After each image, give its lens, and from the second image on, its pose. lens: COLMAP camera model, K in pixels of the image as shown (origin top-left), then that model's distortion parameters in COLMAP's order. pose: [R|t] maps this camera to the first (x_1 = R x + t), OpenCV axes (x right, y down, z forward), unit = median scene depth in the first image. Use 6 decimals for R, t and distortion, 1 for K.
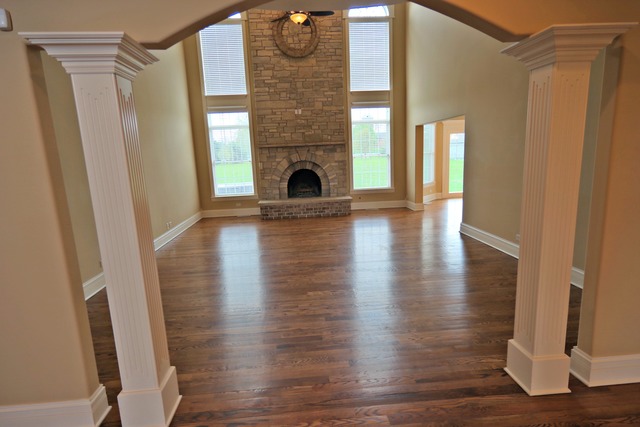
lens RADIAL K [[346.8, 0, 320.5], [0, 346.8, 213.1], [0, 0, 1]] dist [0.001966, 0.003070]
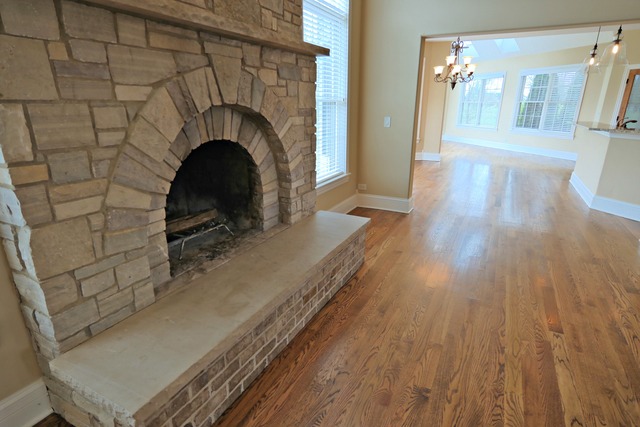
lens RADIAL K [[346.8, 0, 319.1], [0, 346.8, 215.4], [0, 0, 1]] dist [0.001966, 0.003070]
pose [[0.523998, -0.219957, 0.822828, -0.228174], [0.112641, 0.975489, 0.189033, -0.117441], [-0.844238, -0.006368, 0.535930, 0.834502]]
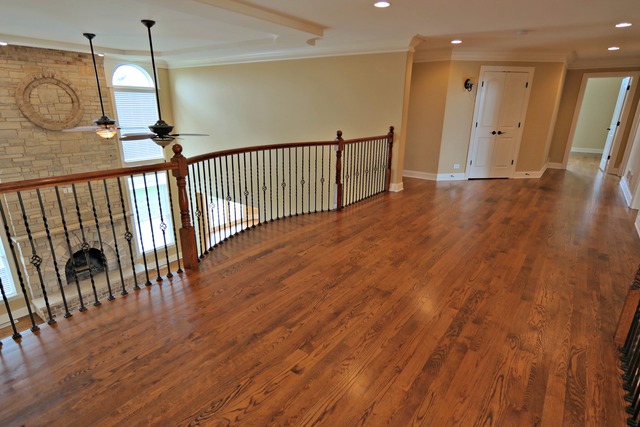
lens RADIAL K [[346.8, 0, 321.4], [0, 346.8, 216.0], [0, 0, 1]] dist [0.001966, 0.003070]
pose [[0.648191, -0.182248, 0.739347, -0.310828], [0.082878, 0.982054, 0.169414, -0.324969], [-0.756954, -0.048537, 0.651663, -0.063567]]
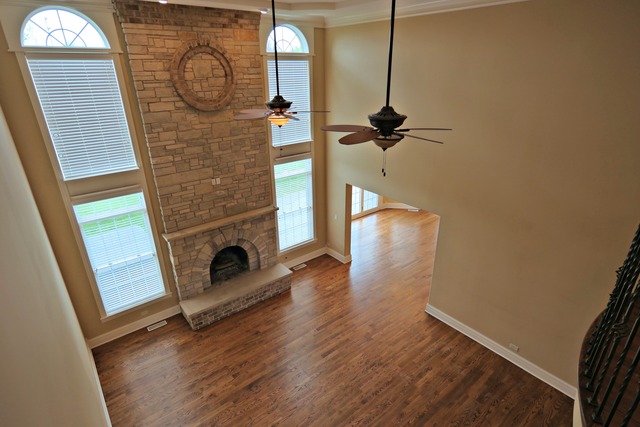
lens RADIAL K [[346.8, 0, 318.5], [0, 346.8, 213.8], [0, 0, 1]] dist [0.001966, 0.003070]
pose [[0.825214, -0.188237, 0.532530, -0.296175], [0.070213, 0.969706, 0.233965, -0.385668], [-0.560439, -0.155680, 0.813432, 0.251430]]
